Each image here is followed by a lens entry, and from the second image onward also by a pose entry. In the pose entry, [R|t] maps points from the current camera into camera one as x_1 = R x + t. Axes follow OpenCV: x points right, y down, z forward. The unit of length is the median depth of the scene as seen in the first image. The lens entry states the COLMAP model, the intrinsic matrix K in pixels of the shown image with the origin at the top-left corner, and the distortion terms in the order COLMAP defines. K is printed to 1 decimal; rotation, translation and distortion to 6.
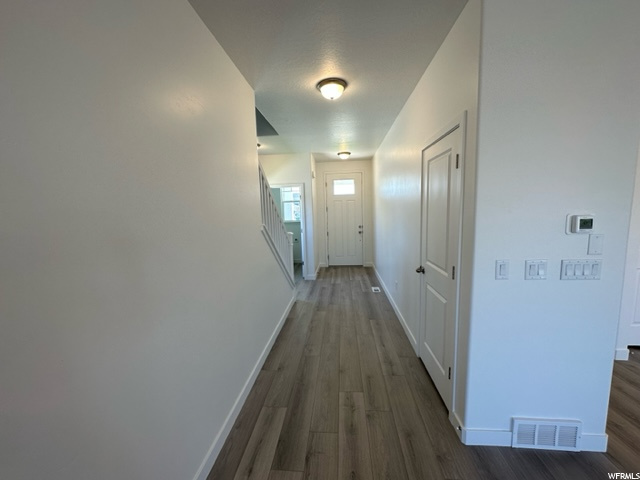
lens RADIAL K [[255.9, 0, 320.0], [0, 255.9, 240.0], [0, 0, 1]] dist [-0.000024, 0.000493]
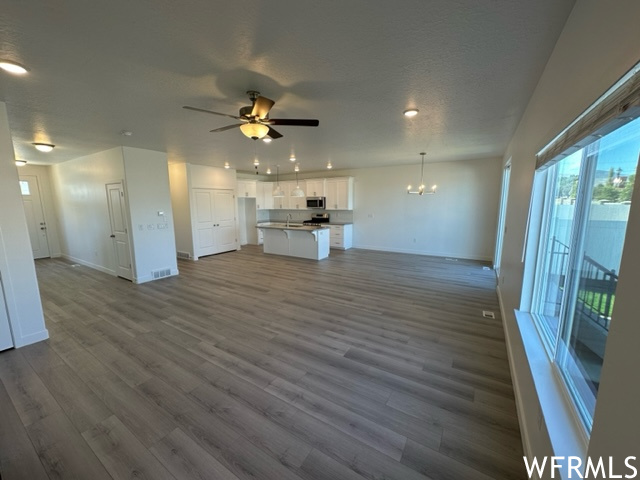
lens RADIAL K [[255.9, 0, 320.0], [0, 255.9, 240.0], [0, 0, 1]] dist [-0.000024, 0.000493]
pose [[0.465994, -0.106117, 0.878401, -0.622902], [0.098790, 0.992814, 0.067530, 0.148928], [-0.879256, 0.055309, 0.473129, -1.412054]]
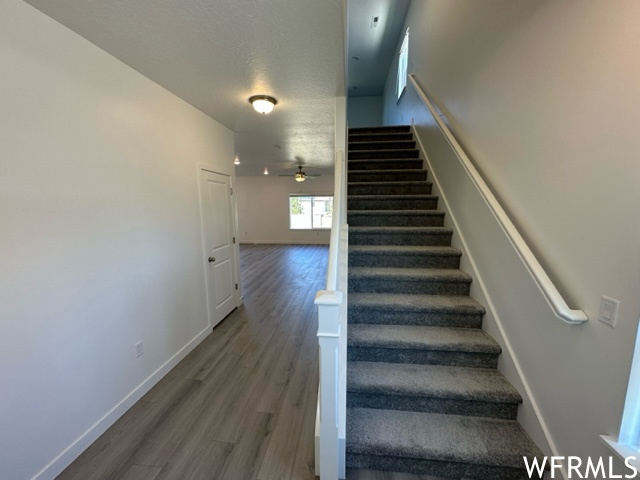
lens RADIAL K [[255.9, 0, 320.0], [0, 255.9, 240.0], [0, 0, 1]] dist [-0.000024, 0.000493]
pose [[-0.999161, 0.026583, 0.031169, -0.166527], [0.033602, 0.967035, 0.252418, -0.234615], [-0.023431, 0.253253, -0.967116, 1.756062]]
